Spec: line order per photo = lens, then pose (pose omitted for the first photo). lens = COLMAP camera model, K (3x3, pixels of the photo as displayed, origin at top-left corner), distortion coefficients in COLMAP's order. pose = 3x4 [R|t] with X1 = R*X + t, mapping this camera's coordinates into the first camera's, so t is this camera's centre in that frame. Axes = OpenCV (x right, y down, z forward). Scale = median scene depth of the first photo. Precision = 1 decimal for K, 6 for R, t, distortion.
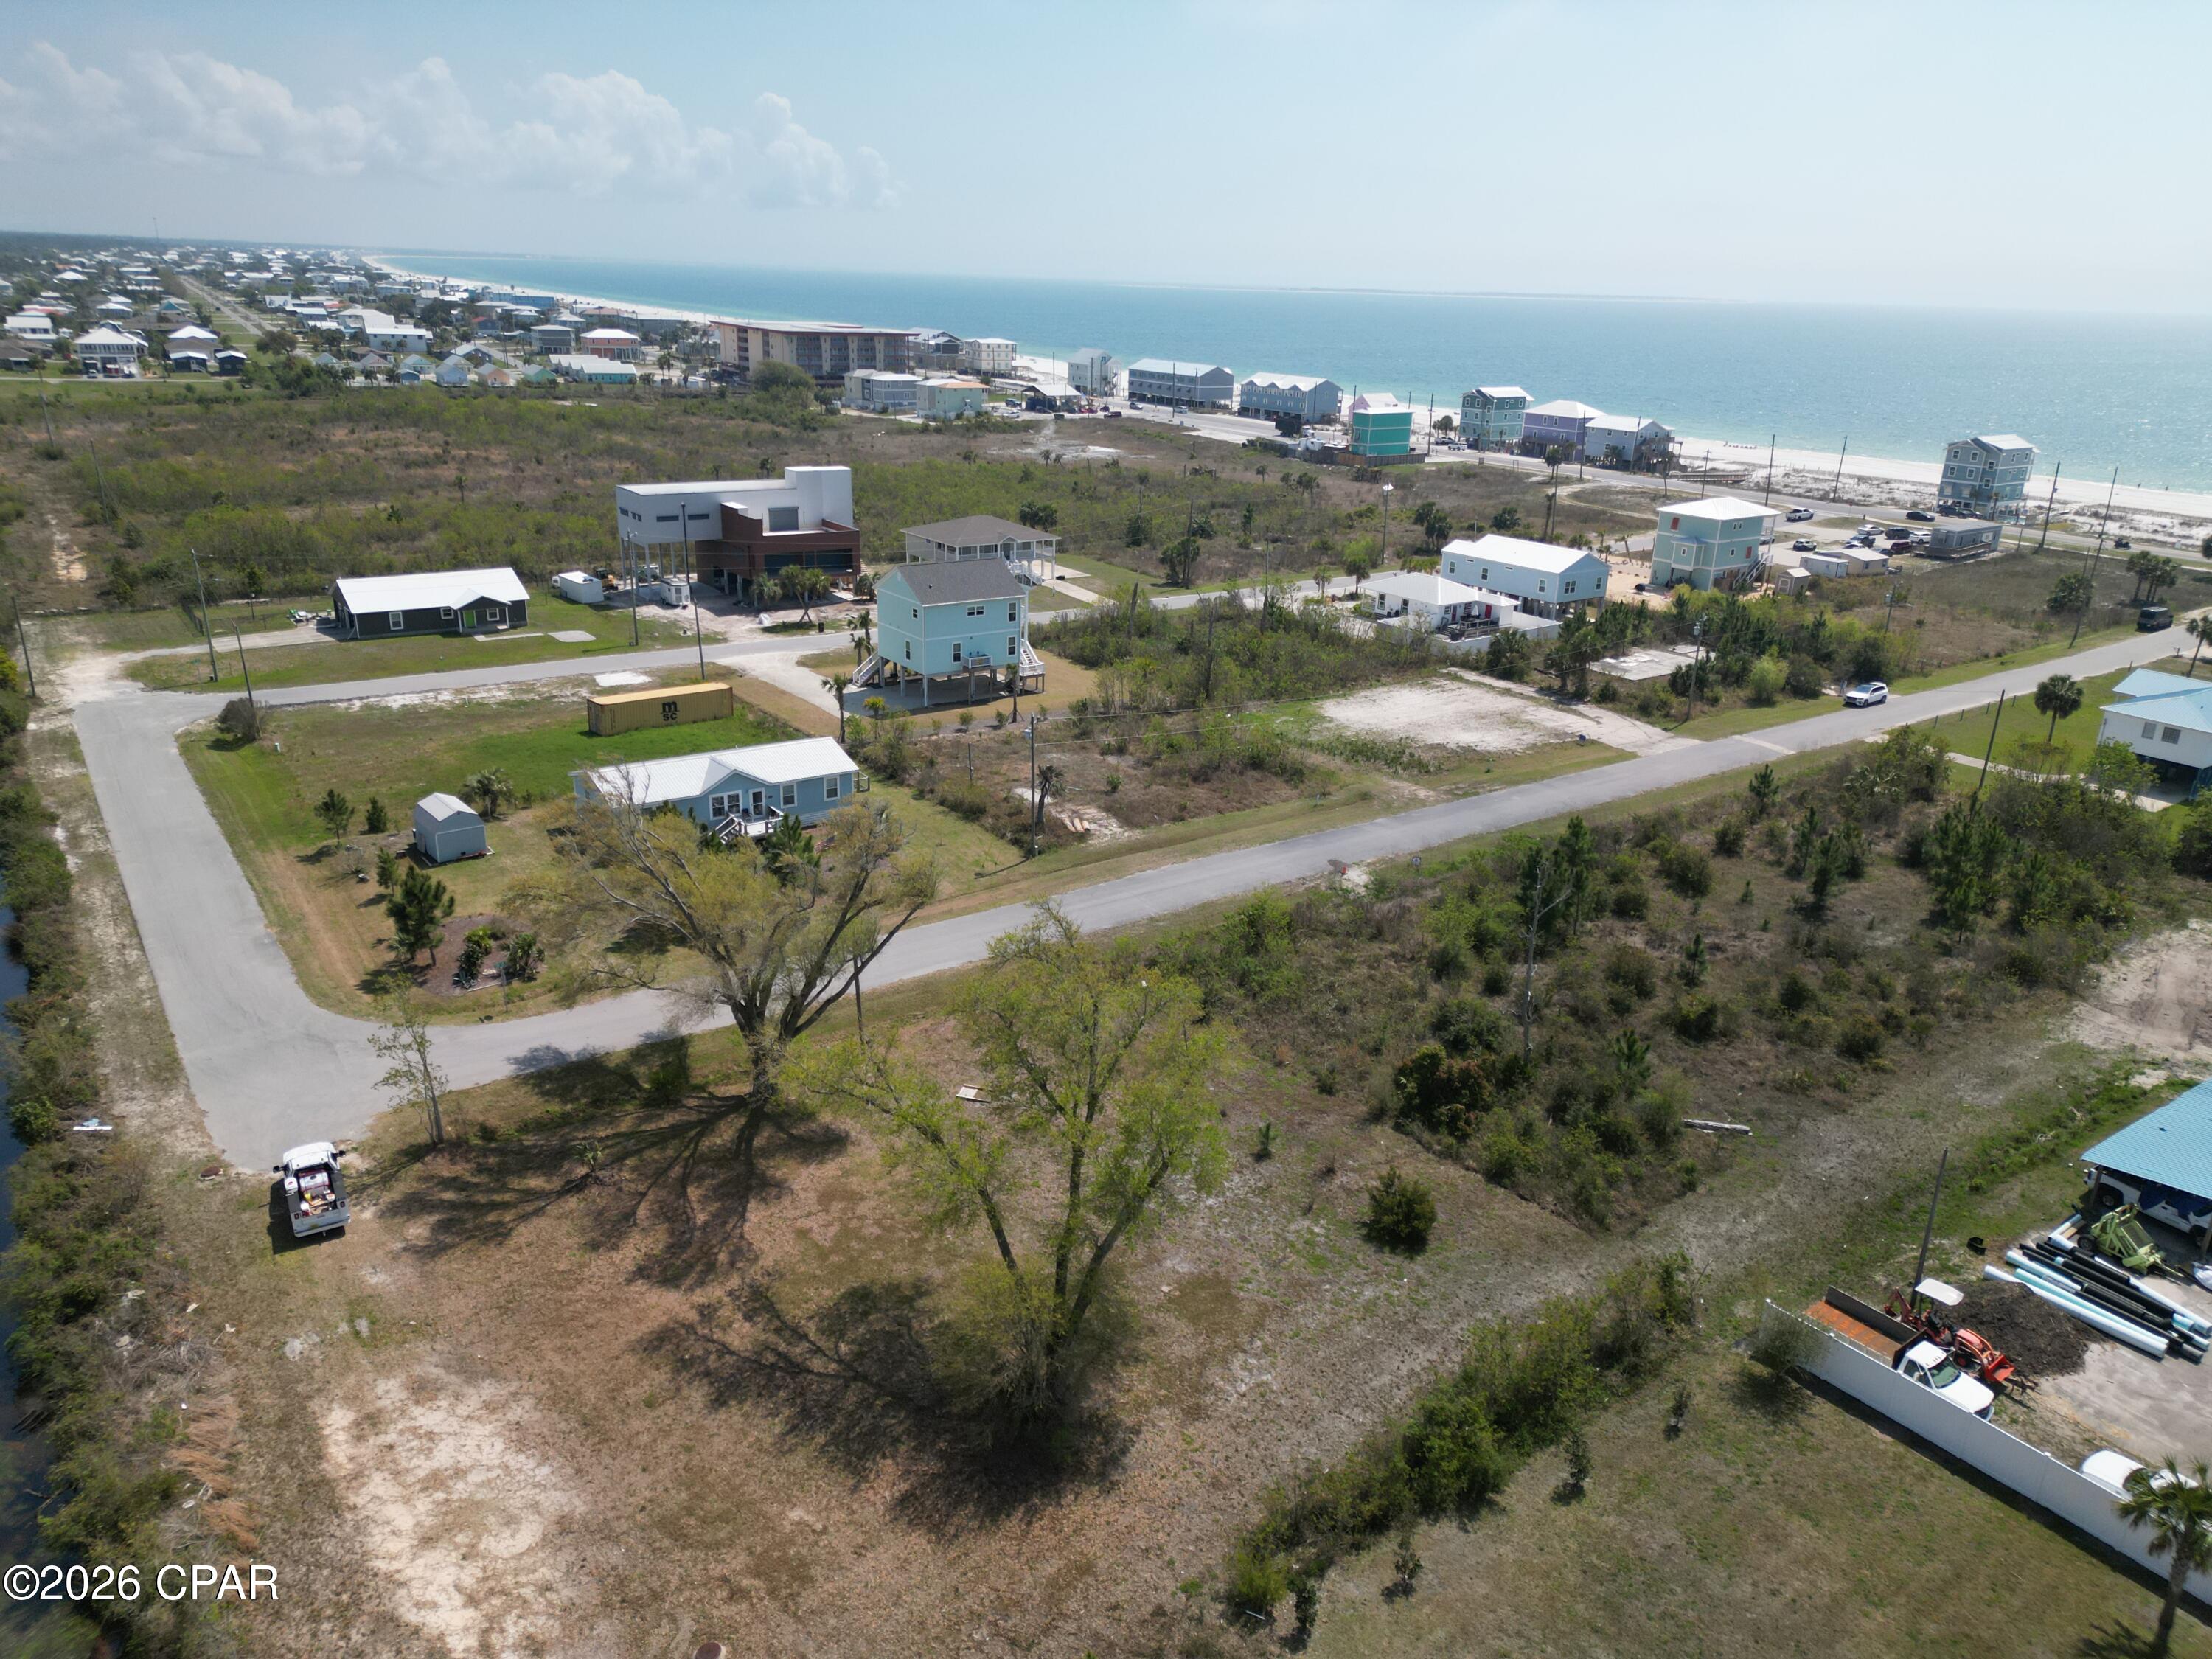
lens RADIAL K [[1543.1, 0, 1108.4], [0, 1543.1, 843.6], [0, 0, 1]] dist [0.077011, -0.069545]
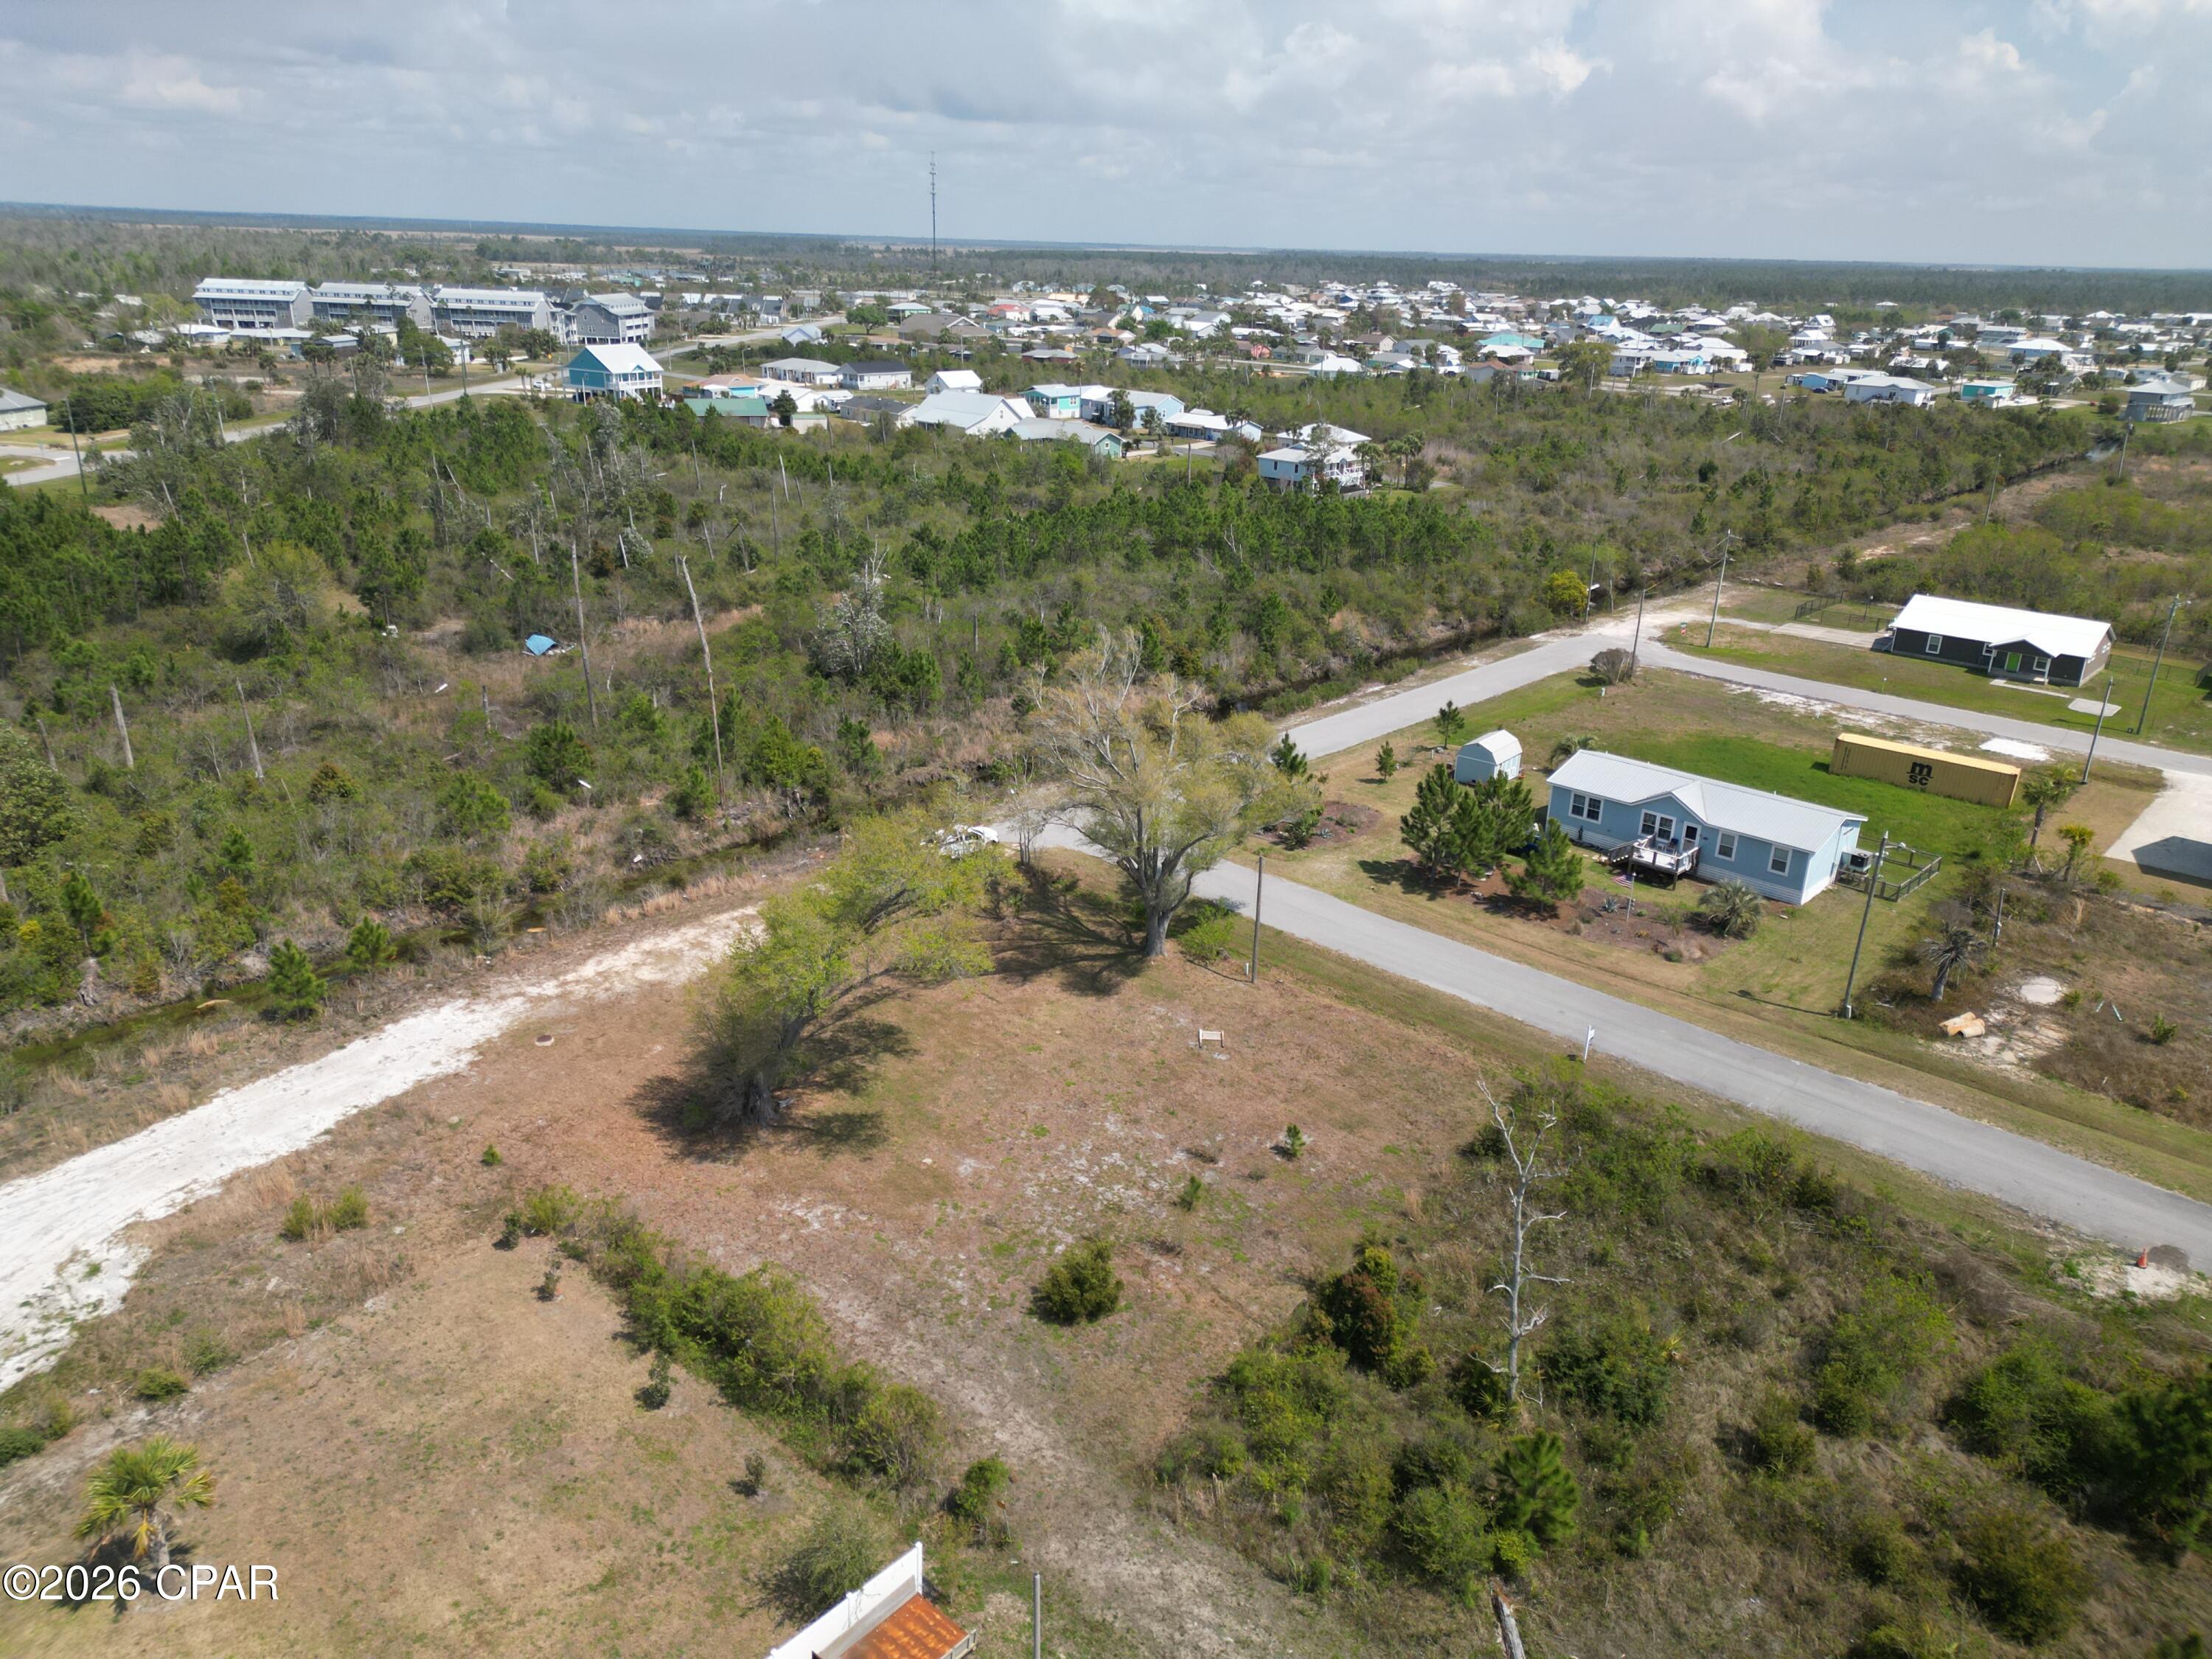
lens RADIAL K [[1505.9, 0, 1112.3], [0, 1505.9, 899.4], [0, 0, 1]] dist [0.061583, -0.046826]
pose [[0.194338, 0.363545, -0.911081, 0.475508], [-0.357845, 0.891056, 0.279224, -0.108136], [0.913334, 0.271761, 0.303259, 0.372111]]
